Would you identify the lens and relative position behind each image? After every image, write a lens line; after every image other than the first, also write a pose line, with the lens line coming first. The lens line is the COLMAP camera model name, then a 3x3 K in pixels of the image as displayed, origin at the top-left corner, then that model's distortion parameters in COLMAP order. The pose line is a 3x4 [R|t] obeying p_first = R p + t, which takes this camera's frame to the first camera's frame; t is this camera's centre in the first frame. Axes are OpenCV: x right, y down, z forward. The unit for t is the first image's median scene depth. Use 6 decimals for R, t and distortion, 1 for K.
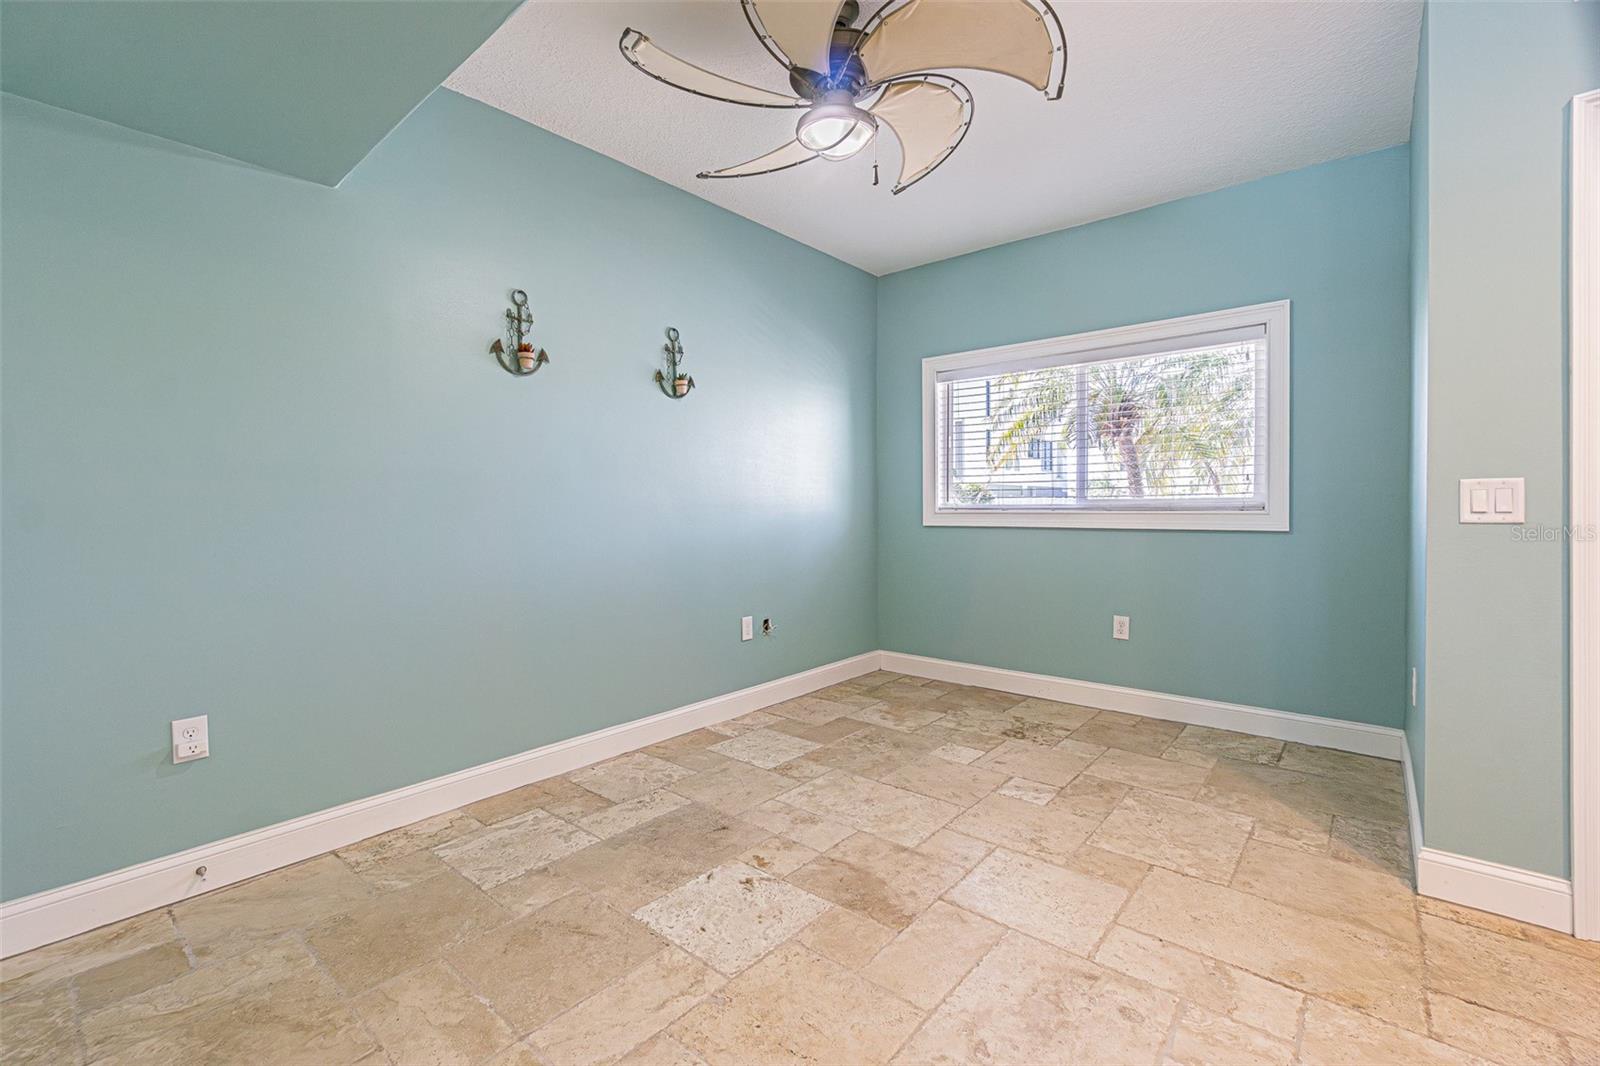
lens RADIAL K [[688.9, 0, 800.9], [0, 688.9, 522.8], [0, 0, 1]] dist [-0.005614, 0.001614]
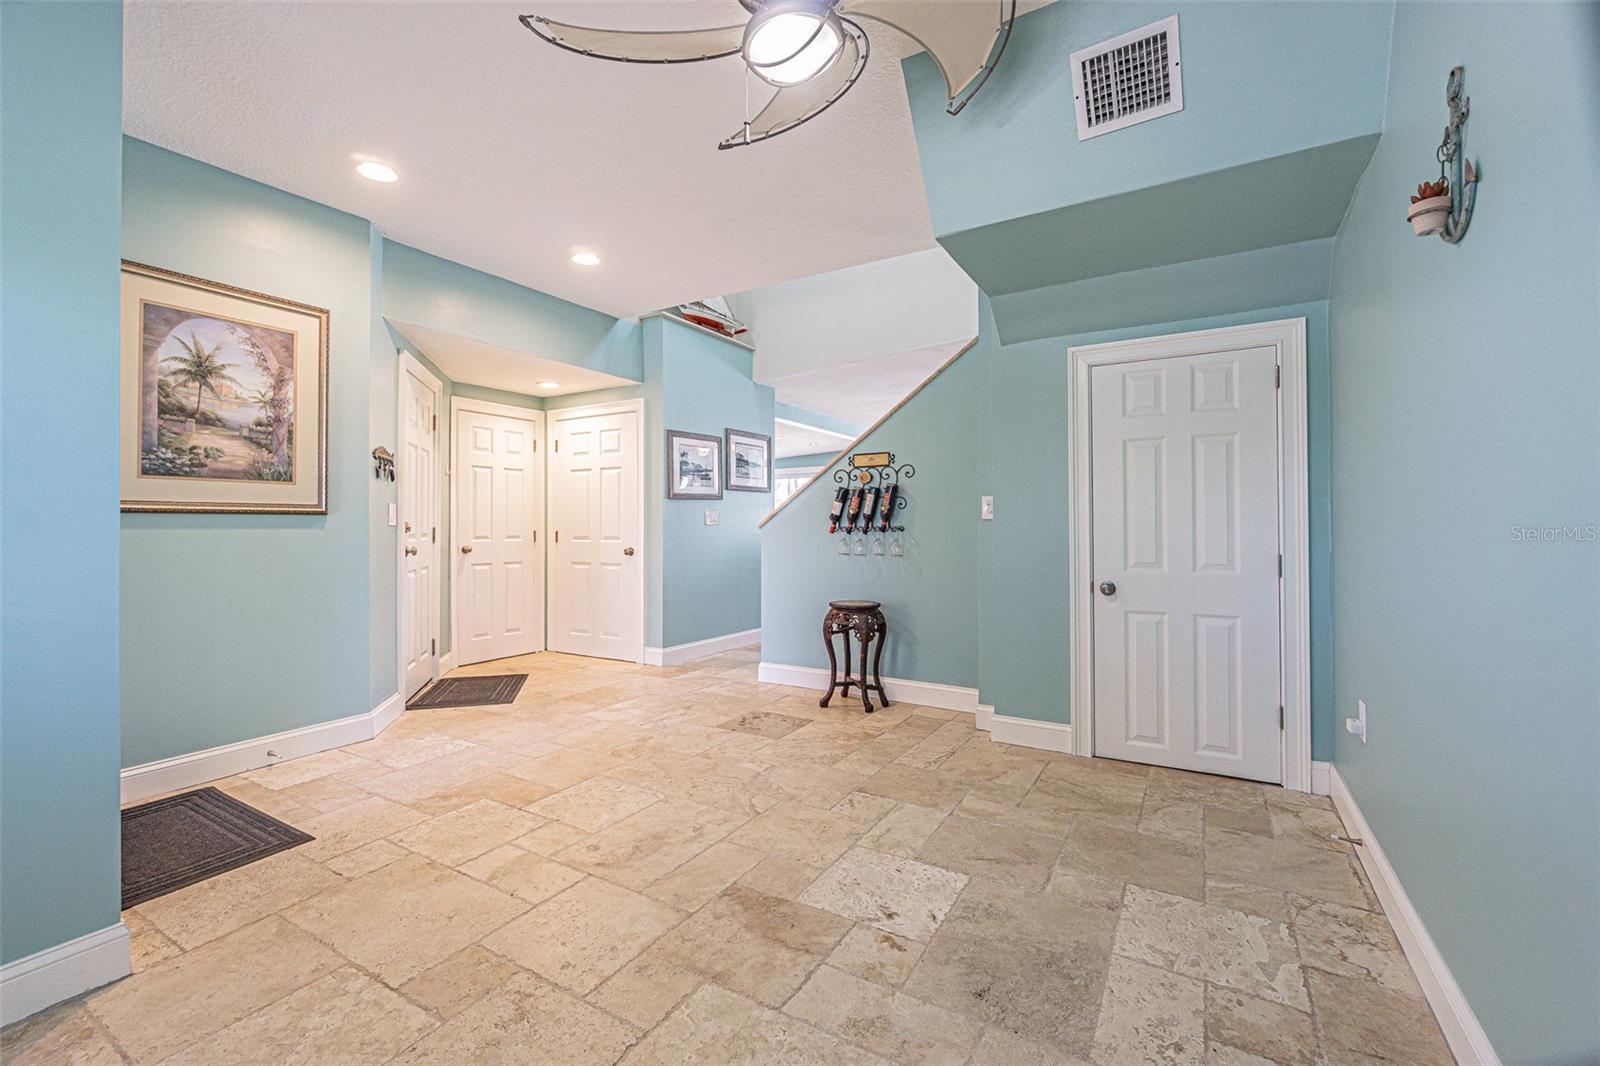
lens RADIAL K [[688.9, 0, 795.6], [0, 688.9, 524.3], [0, 0, 1]] dist [-0.005614, 0.001614]
pose [[-0.987049, 0.009739, -0.160122, 0.195082], [0.006748, 0.999793, 0.019213, -0.034602], [0.160276, 0.017884, -0.986910, 1.884420]]
